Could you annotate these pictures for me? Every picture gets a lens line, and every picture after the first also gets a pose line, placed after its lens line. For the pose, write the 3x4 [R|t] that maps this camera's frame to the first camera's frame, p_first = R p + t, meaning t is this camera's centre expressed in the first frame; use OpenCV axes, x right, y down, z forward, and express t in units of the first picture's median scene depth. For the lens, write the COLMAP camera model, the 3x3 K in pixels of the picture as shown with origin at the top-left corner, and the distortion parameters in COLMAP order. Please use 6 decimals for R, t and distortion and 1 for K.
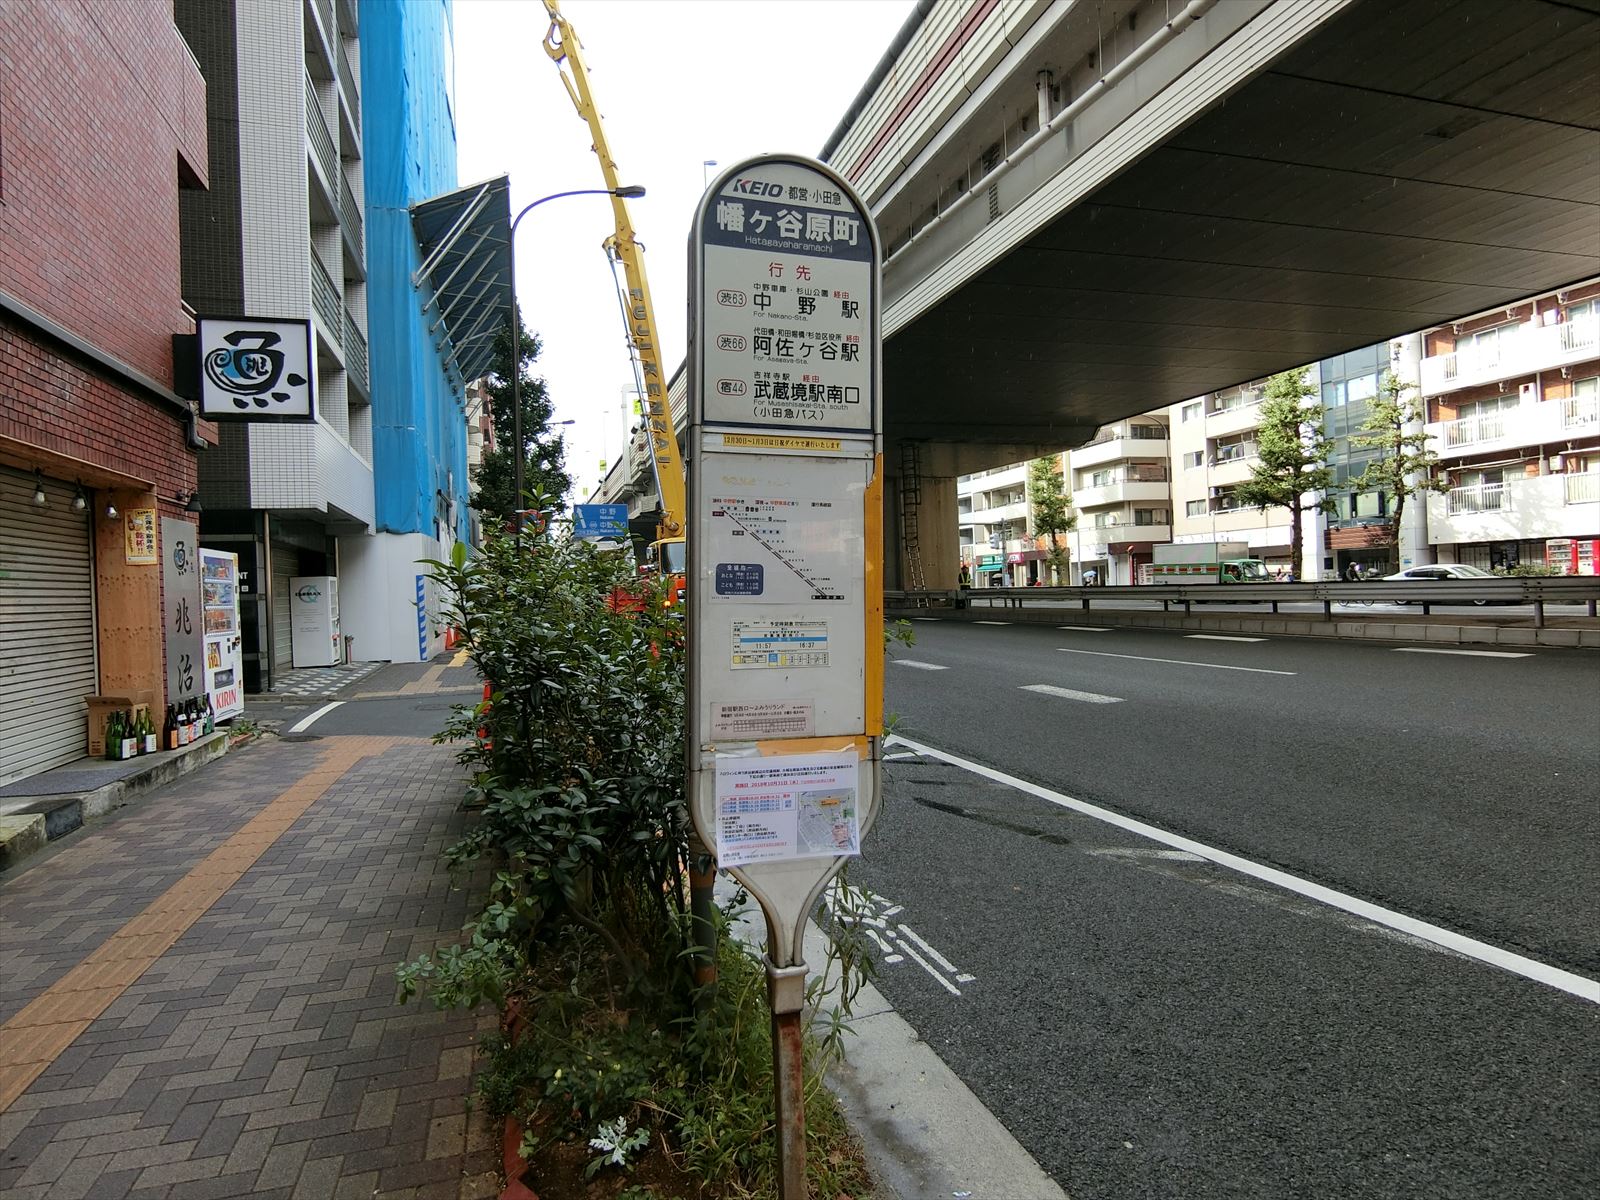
lens RADIAL K [[889.8, 0, 800.0], [0, 889.8, 600.0], [0, 0, 1]] dist [-0.012092, -0.000425]
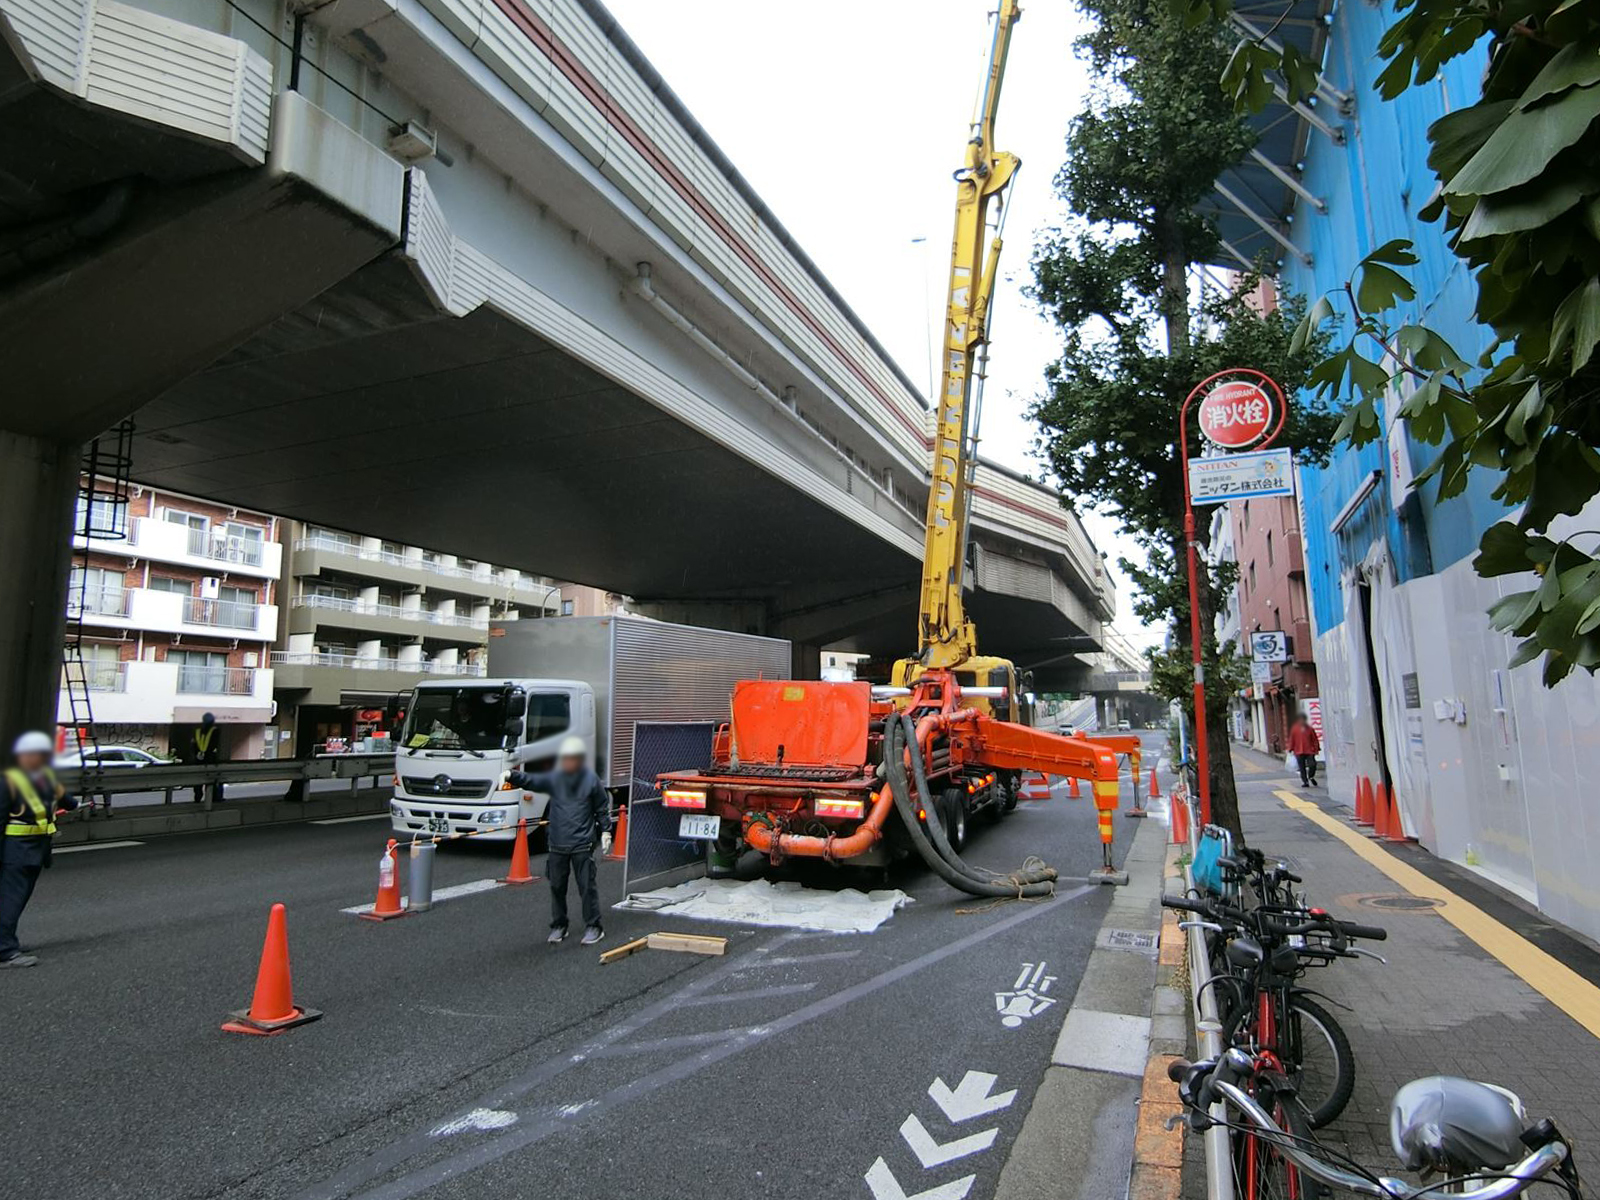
lens RADIAL K [[889.8, 0, 800.0], [0, 889.8, 600.0], [0, 0, 1]] dist [-0.012092, -0.000425]
pose [[-0.760553, 0.143158, 0.633297, -0.600822], [0.052097, 0.985700, -0.160254, -0.031554], [-0.647182, -0.088889, -0.757135, 2.332679]]
